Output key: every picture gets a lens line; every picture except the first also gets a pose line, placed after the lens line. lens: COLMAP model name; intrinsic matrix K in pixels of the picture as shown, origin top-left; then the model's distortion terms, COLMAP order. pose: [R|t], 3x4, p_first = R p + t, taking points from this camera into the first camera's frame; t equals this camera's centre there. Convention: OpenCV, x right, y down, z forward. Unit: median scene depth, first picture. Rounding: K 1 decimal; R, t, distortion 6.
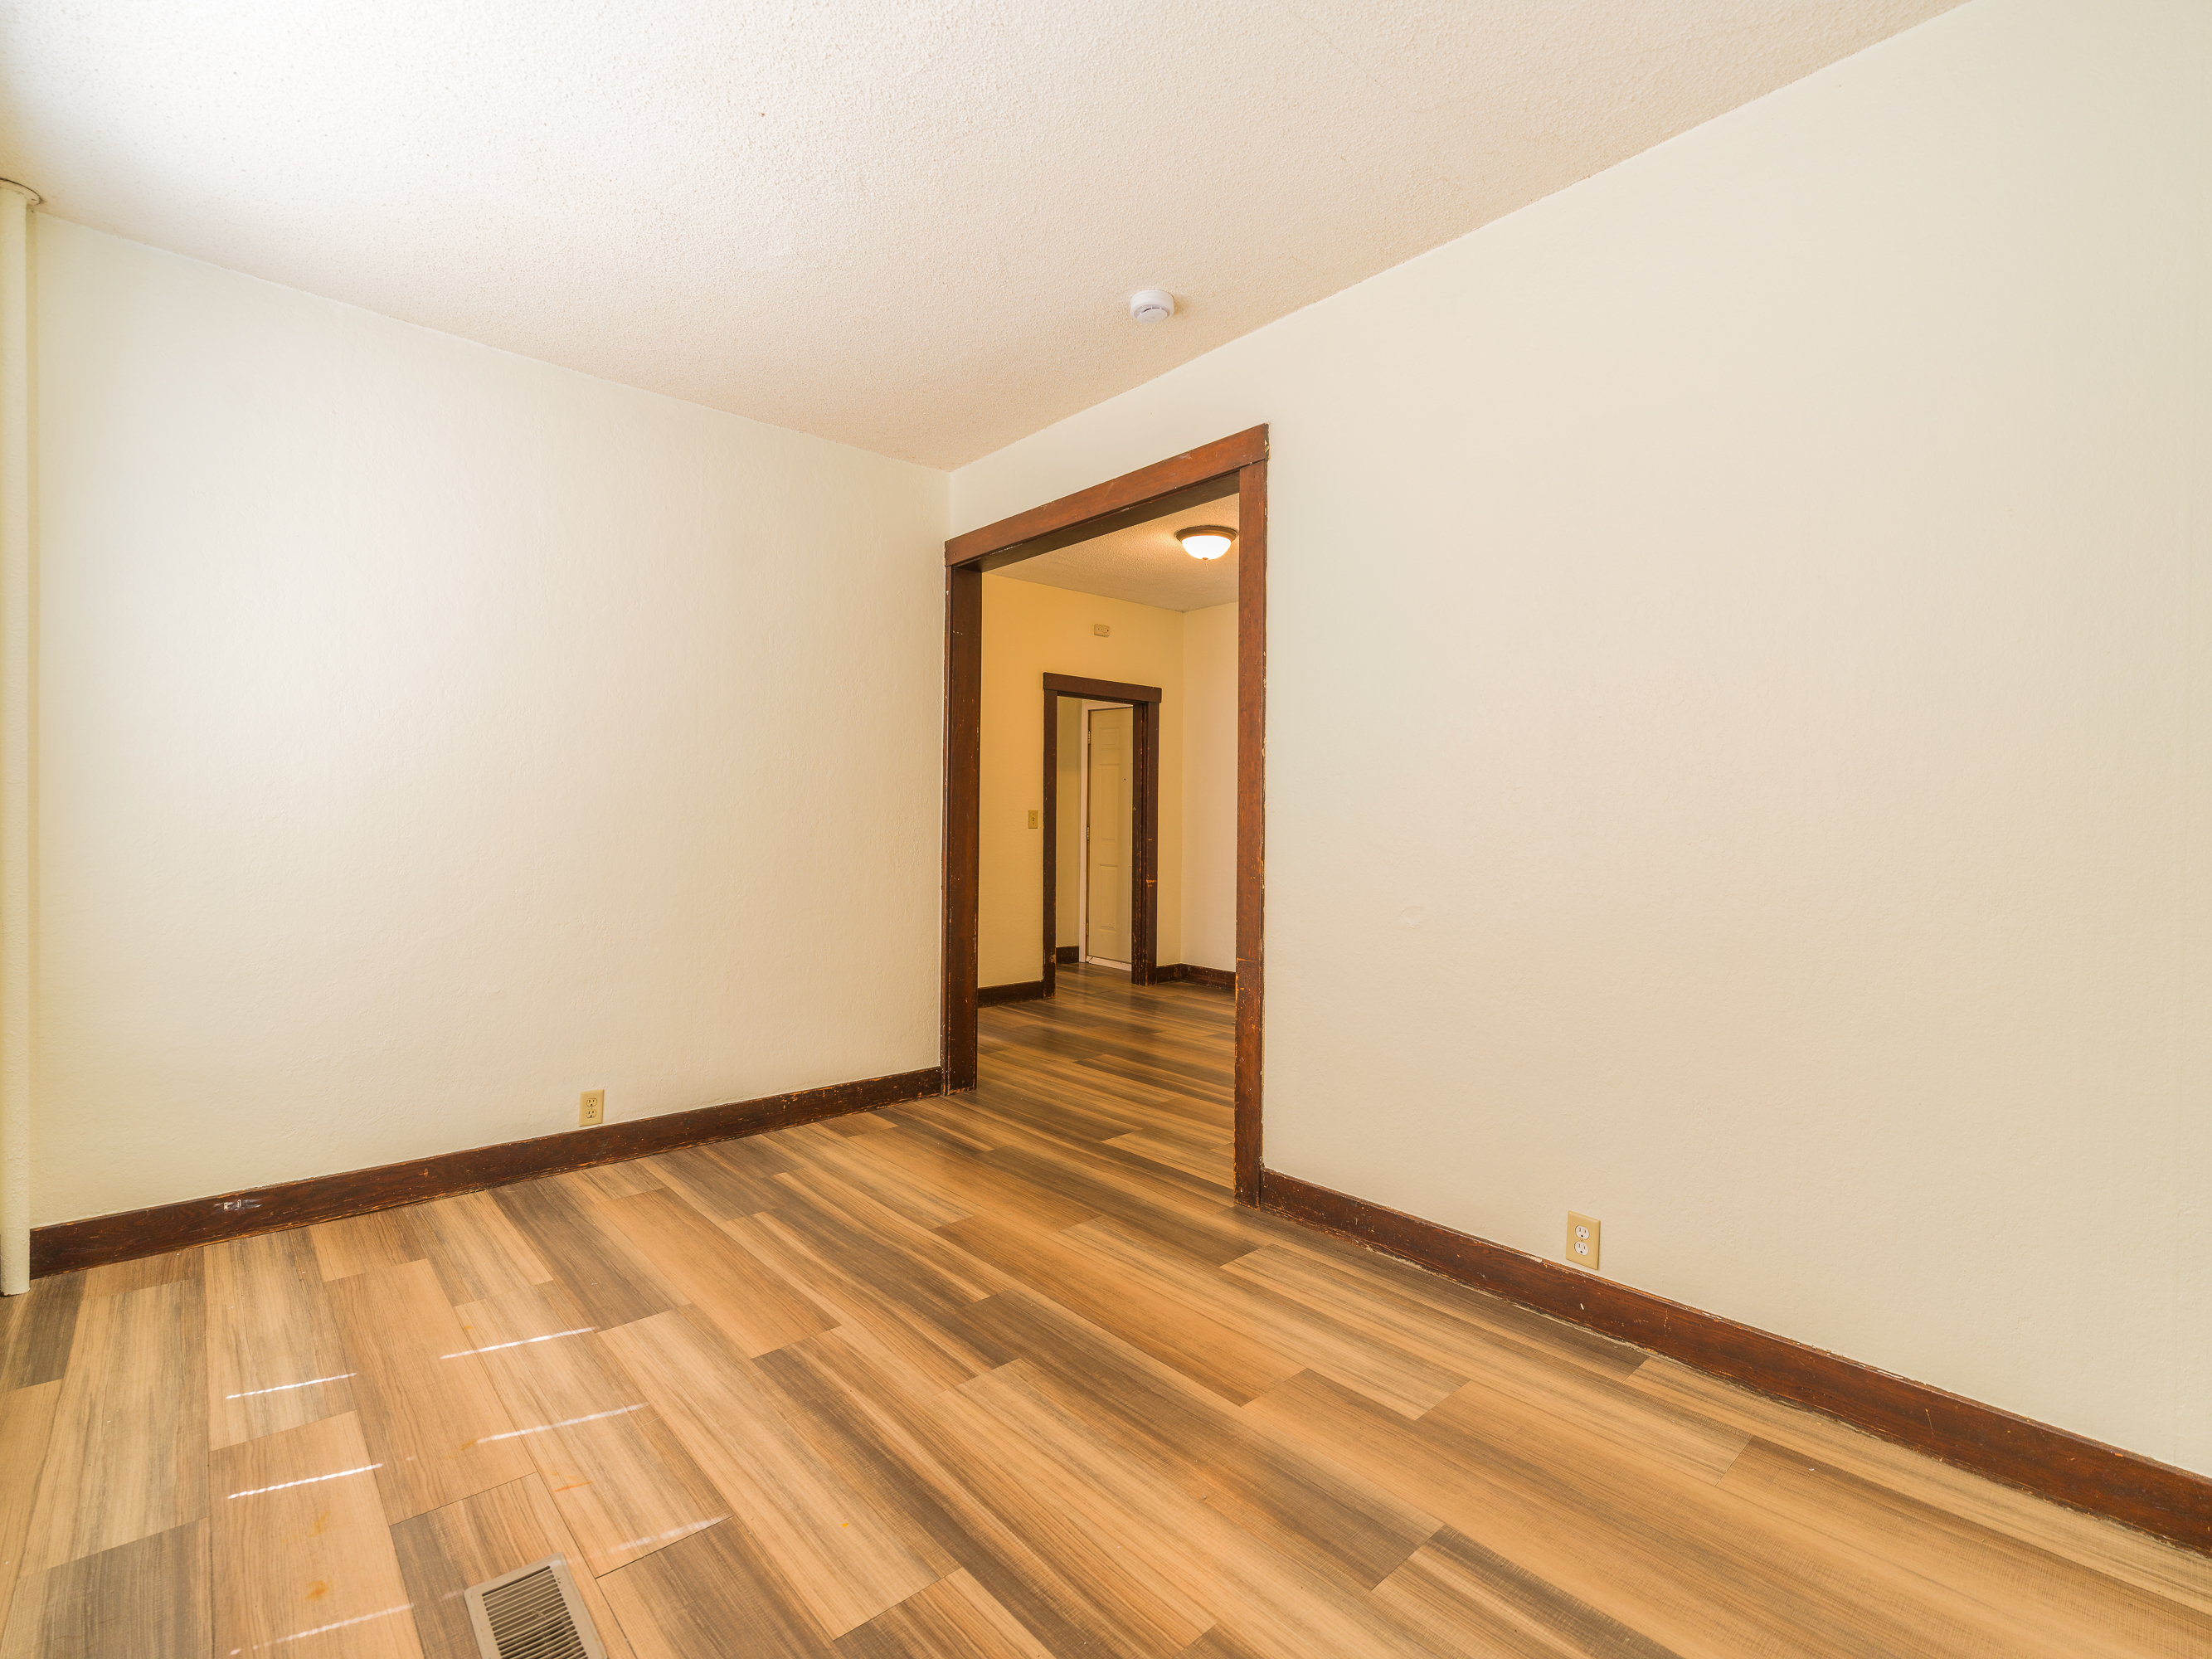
lens RADIAL K [[1018.4, 0, 1109.9], [0, 1018.4, 823.9], [0, 0, 1]] dist [0.001756, 0.000522]
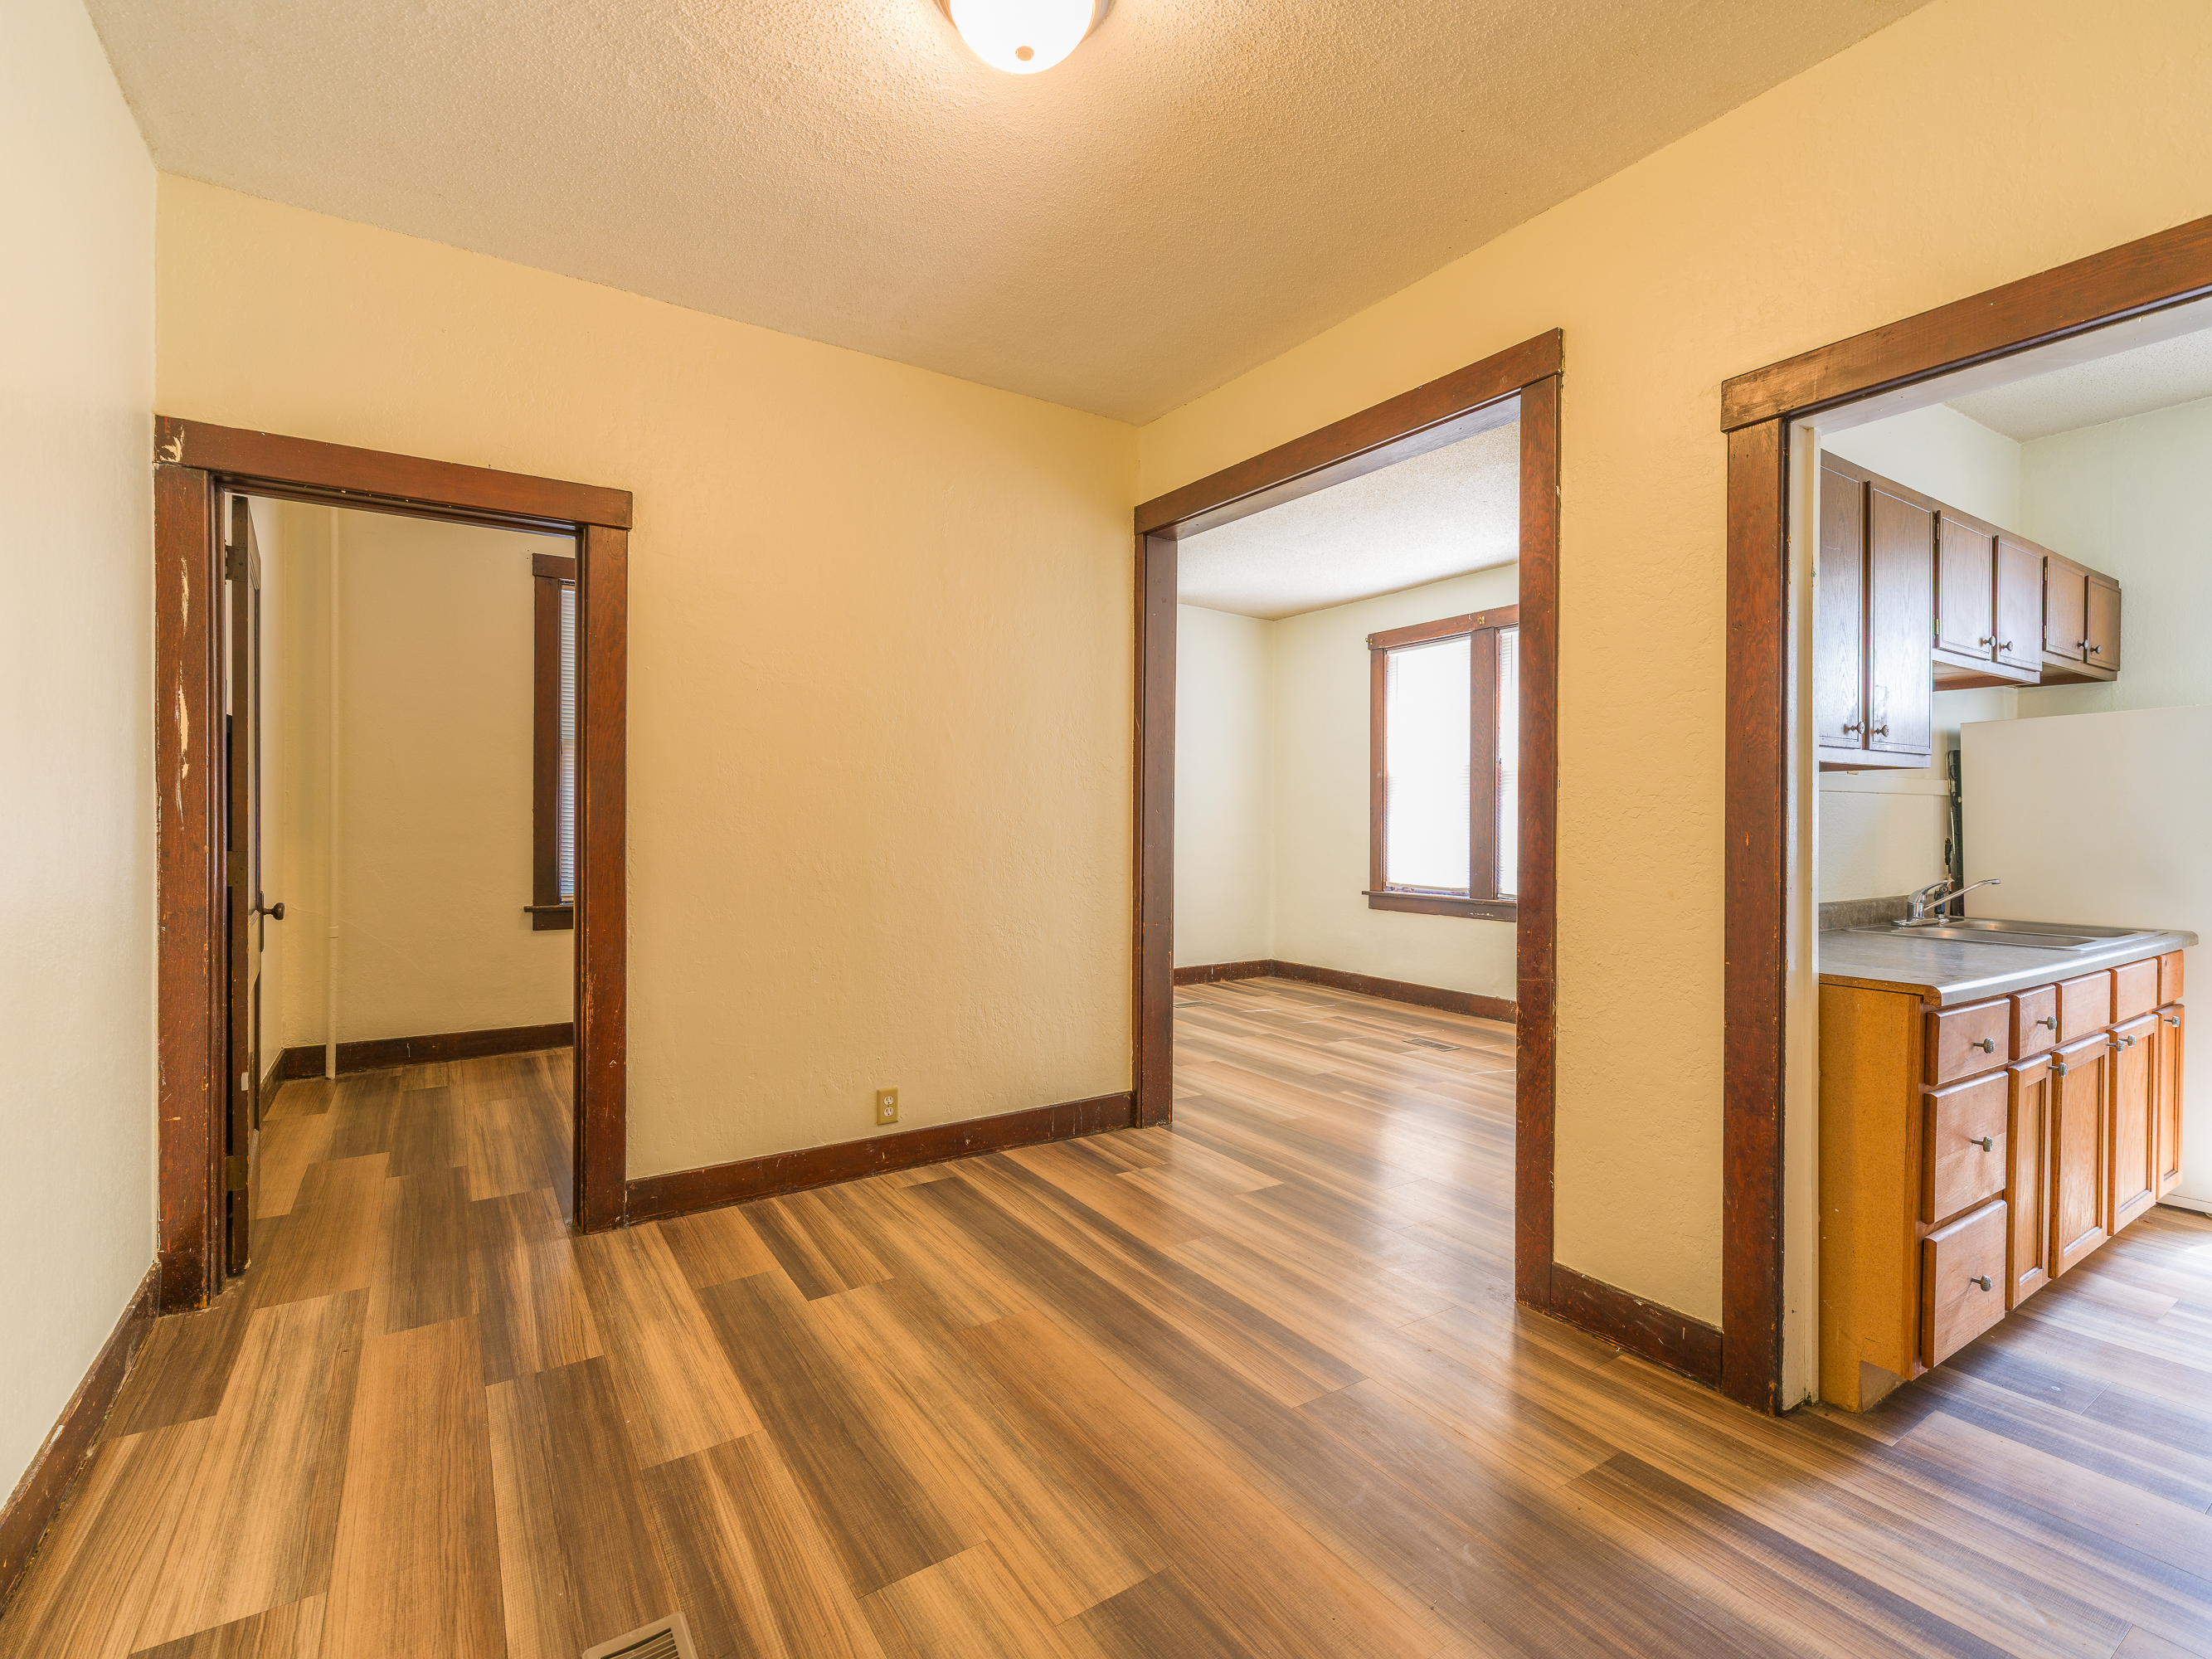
lens RADIAL K [[1018.4, 0, 1109.9], [0, 1018.4, 823.9], [0, 0, 1]] dist [0.001756, 0.000522]
pose [[-0.988922, -0.016225, 0.147546, 0.022884], [-0.014272, 0.999796, 0.014285, -0.016890], [-0.147747, 0.012021, -0.988952, 2.926464]]
